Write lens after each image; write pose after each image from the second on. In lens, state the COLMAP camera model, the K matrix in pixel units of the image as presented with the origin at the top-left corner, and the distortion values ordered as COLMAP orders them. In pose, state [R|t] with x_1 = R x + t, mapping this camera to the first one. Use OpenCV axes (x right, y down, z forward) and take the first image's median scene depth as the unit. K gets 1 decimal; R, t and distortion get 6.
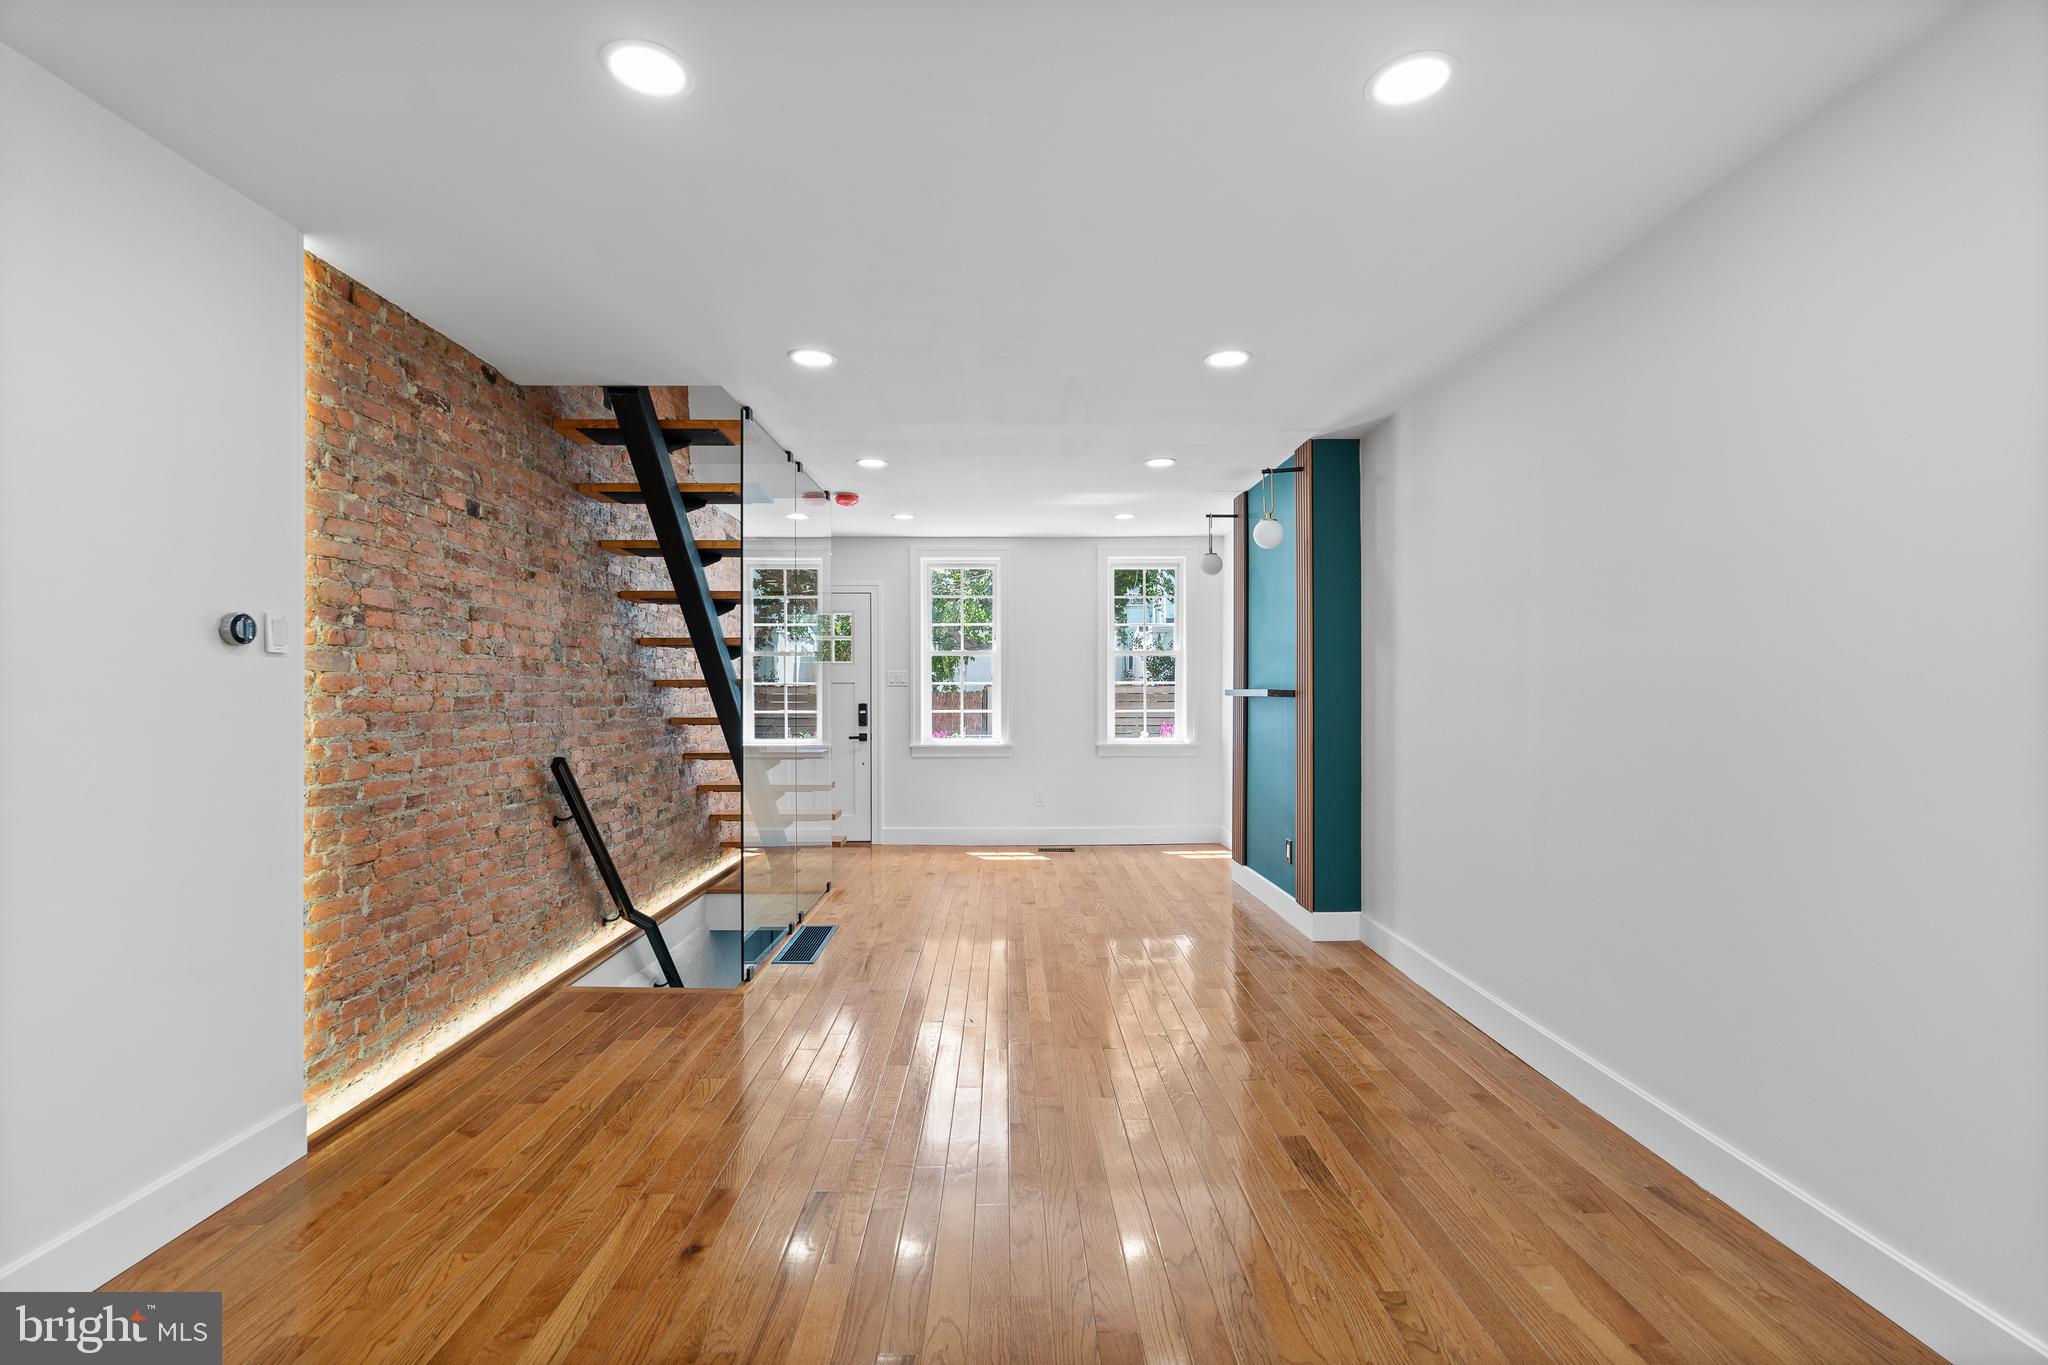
lens RADIAL K [[908.3, 0, 1024.0], [0, 908.3, 682.5], [0, 0, 1]] dist [-0.000239, 0.000034]
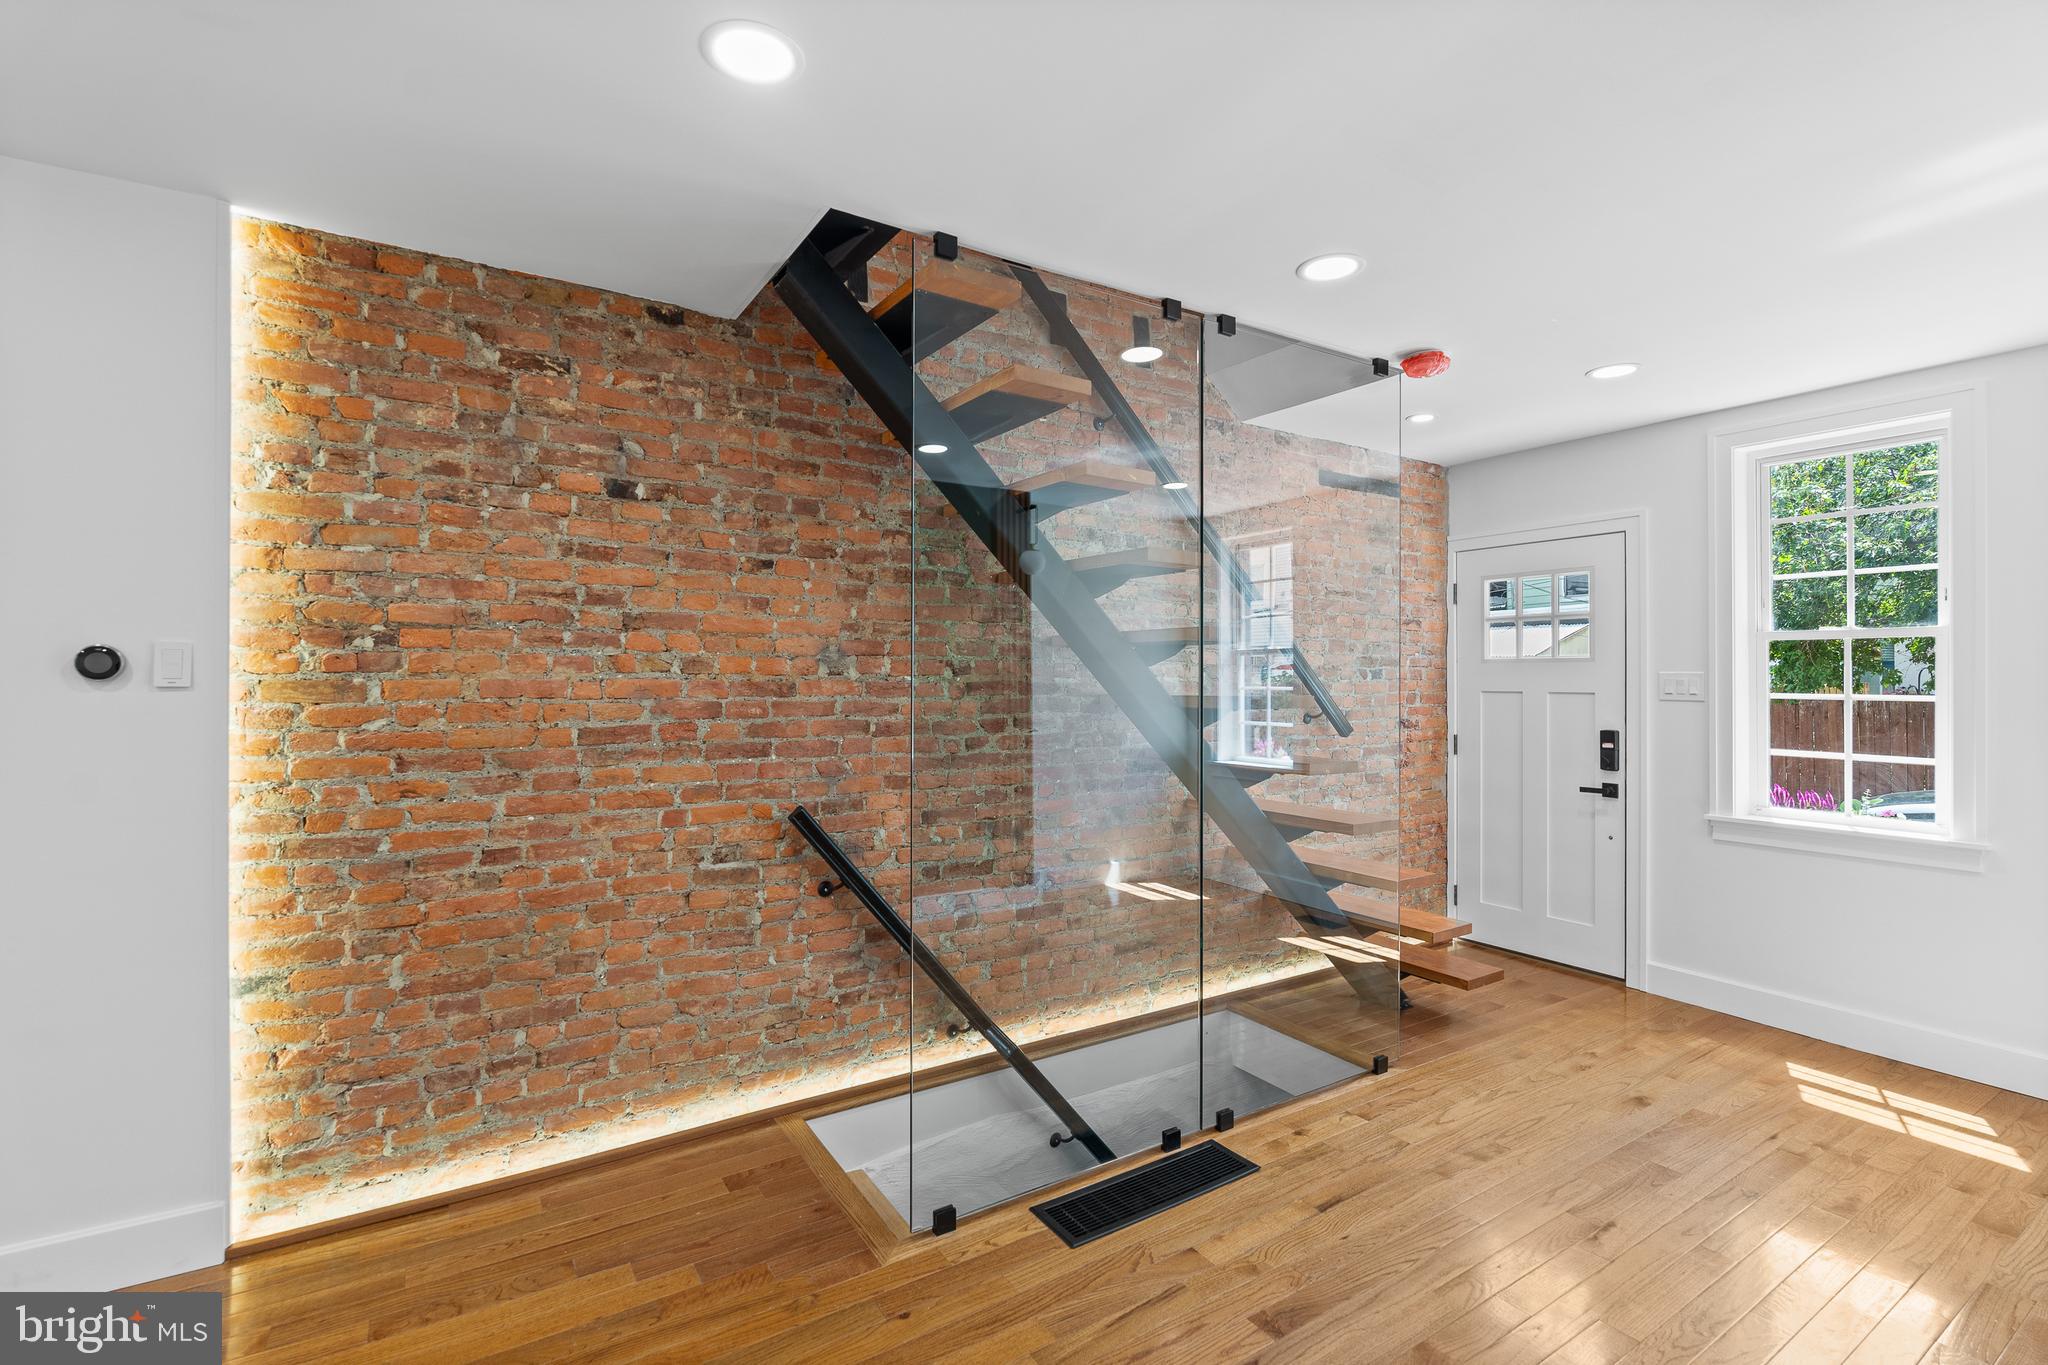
lens RADIAL K [[926.5, 0, 1017.5], [0, 926.5, 673.0], [0, 0, 1]] dist [-0.002773, 0.000066]
pose [[0.522299, 0.000285, -0.852762, 0.211942], [0.003105, 0.999993, 0.002236, -0.025901], [0.852757, -0.003816, 0.522294, 0.705432]]
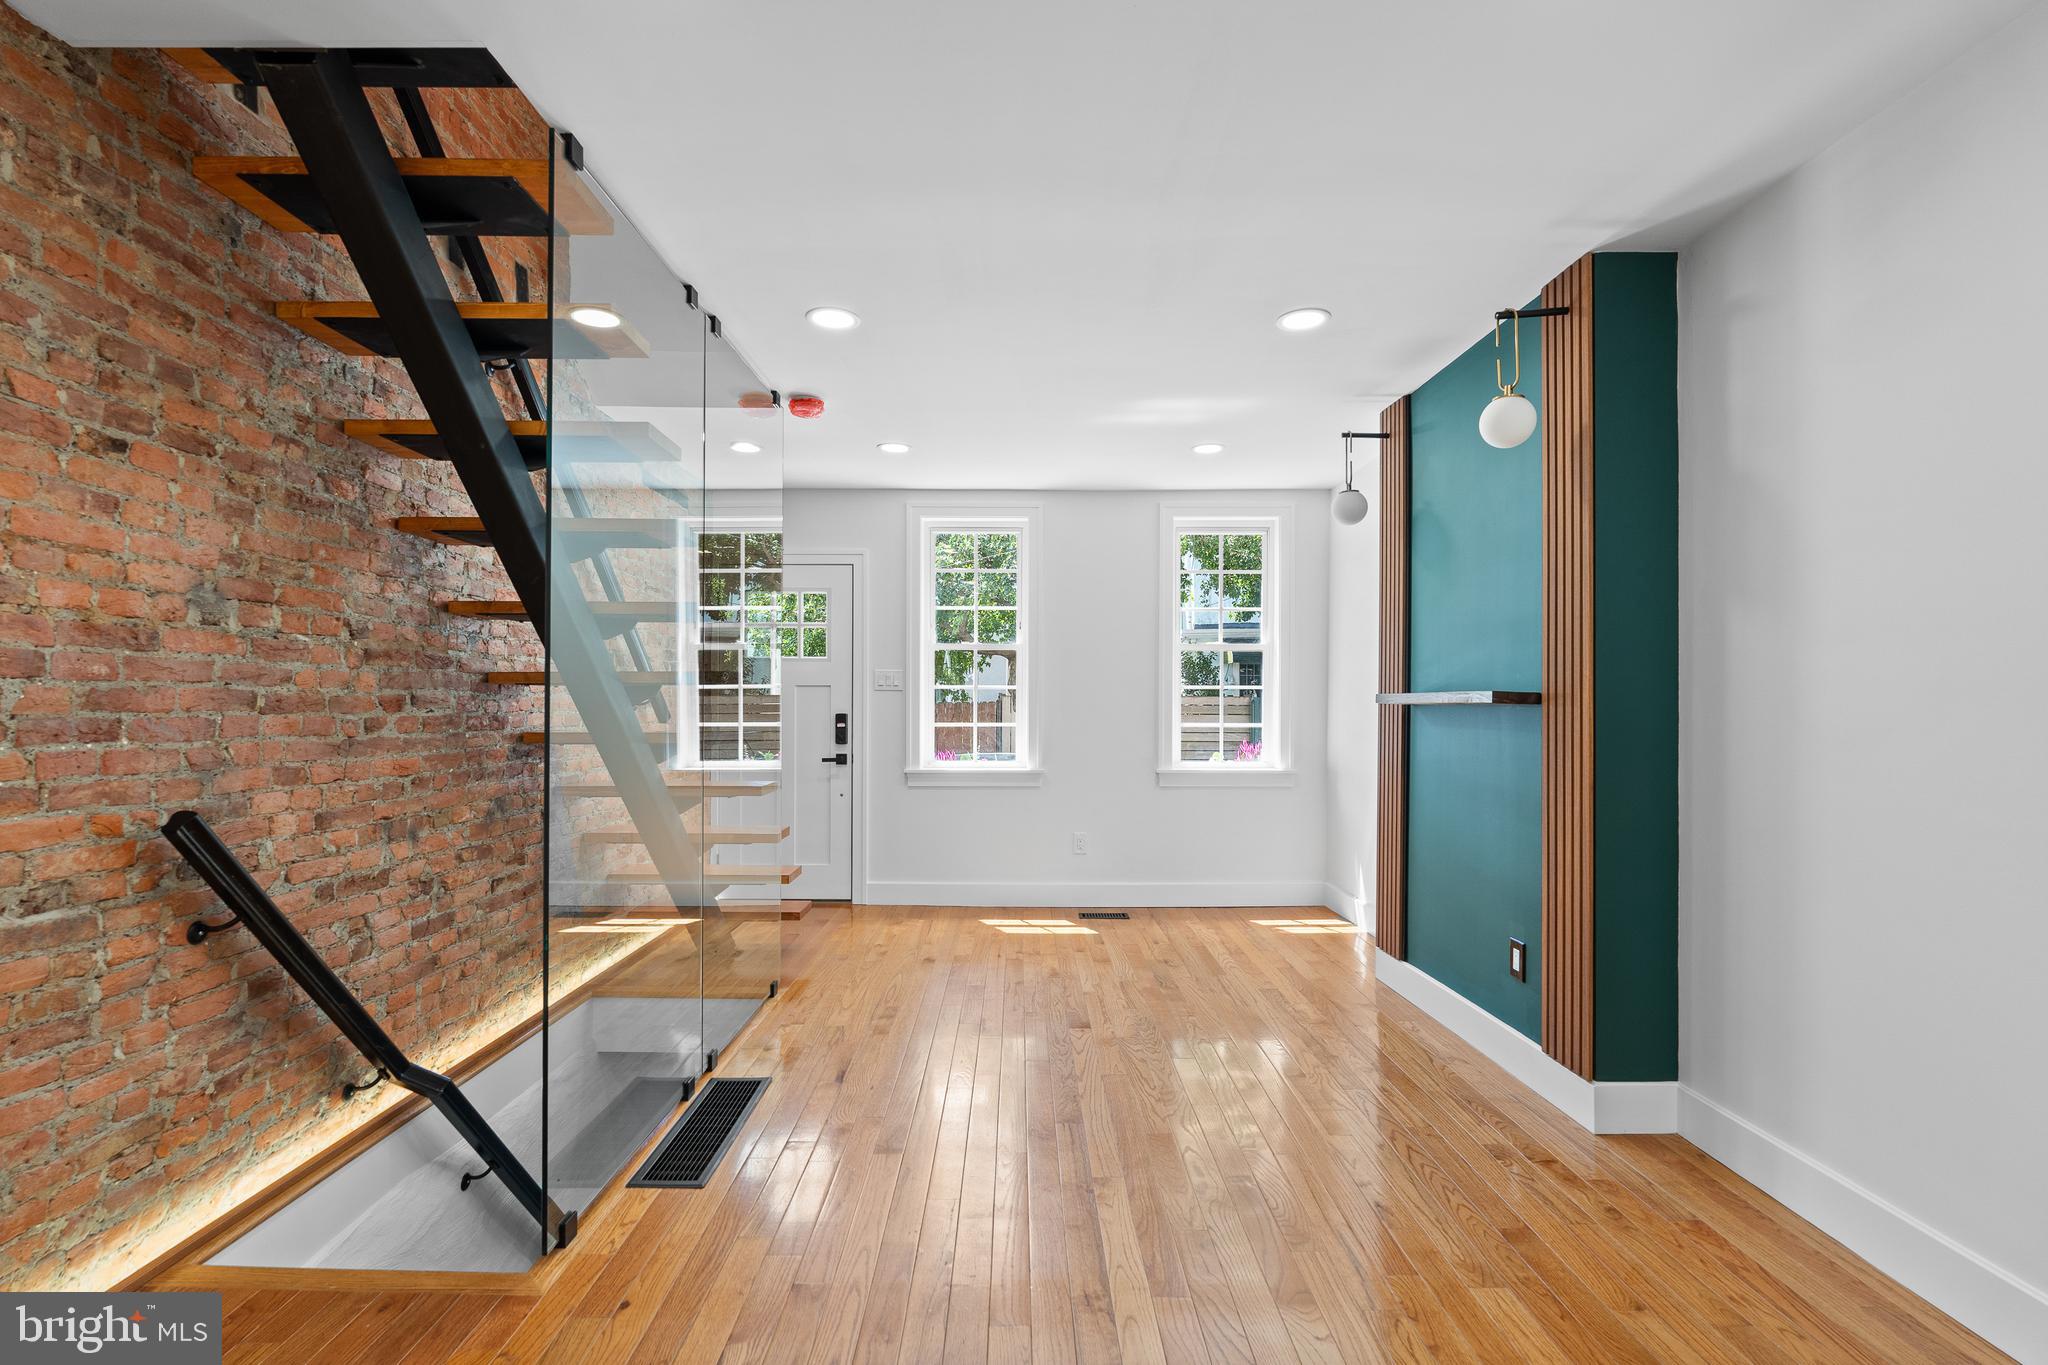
lens RADIAL K [[916.5, 0, 1025.1], [0, 916.5, 694.7], [0, 0, 1]] dist [-0.001934, -0.000327]
pose [[0.999925, 0.005195, -0.011126, -0.035537], [-0.005209, 0.999986, -0.001210, 0.014316], [0.011120, 0.001268, 0.999937, 0.461790]]
